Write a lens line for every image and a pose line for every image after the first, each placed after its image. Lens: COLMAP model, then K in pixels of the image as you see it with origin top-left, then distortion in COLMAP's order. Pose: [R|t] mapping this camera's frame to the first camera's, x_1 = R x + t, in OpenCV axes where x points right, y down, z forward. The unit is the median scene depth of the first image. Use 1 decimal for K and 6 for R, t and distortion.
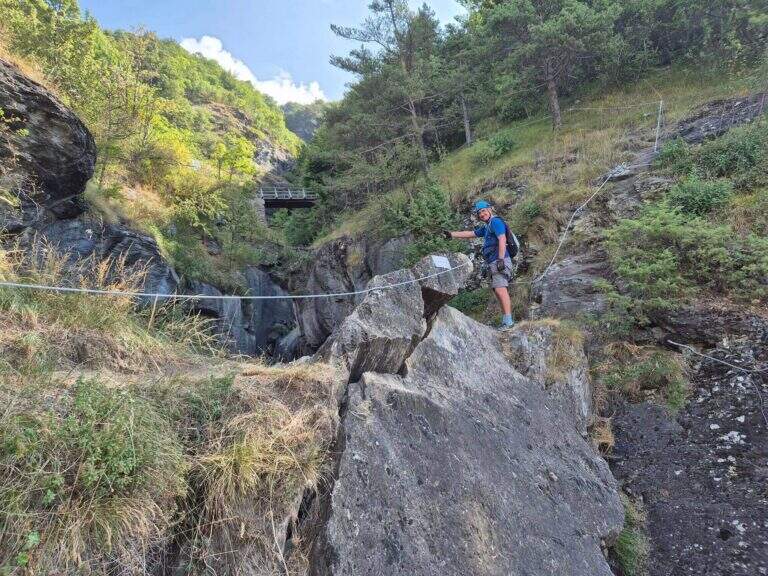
lens RADIAL K [[509.0, 0, 401.4], [0, 509.0, 289.5], [0, 0, 1]] dist [0.058794, -0.053421]
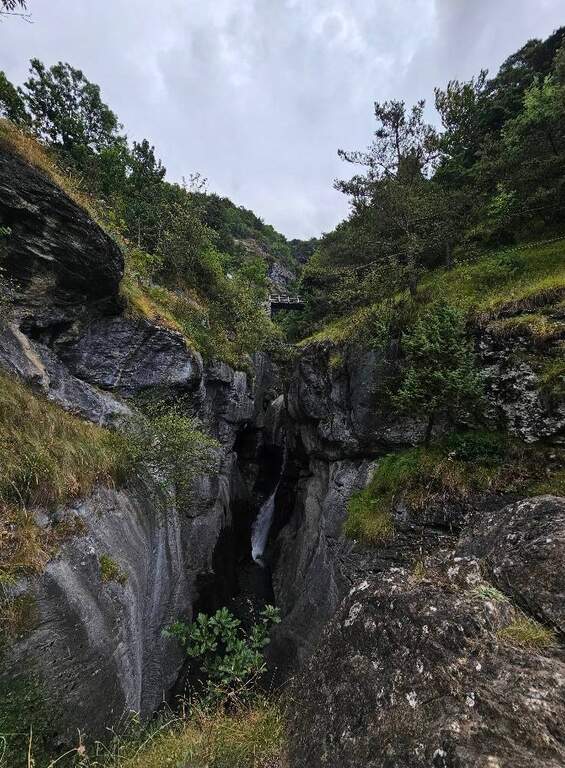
lens RADIAL K [[324.9, 0, 282.5], [0, 324.9, 384.0], [0, 0, 1]] dist [-0.000618, 0.000002]
pose [[0.971819, 0.110429, -0.208264, -0.051436], [-0.096036, 0.992315, 0.078030, -0.059870], [0.215280, -0.055831, 0.974955, 0.260740]]
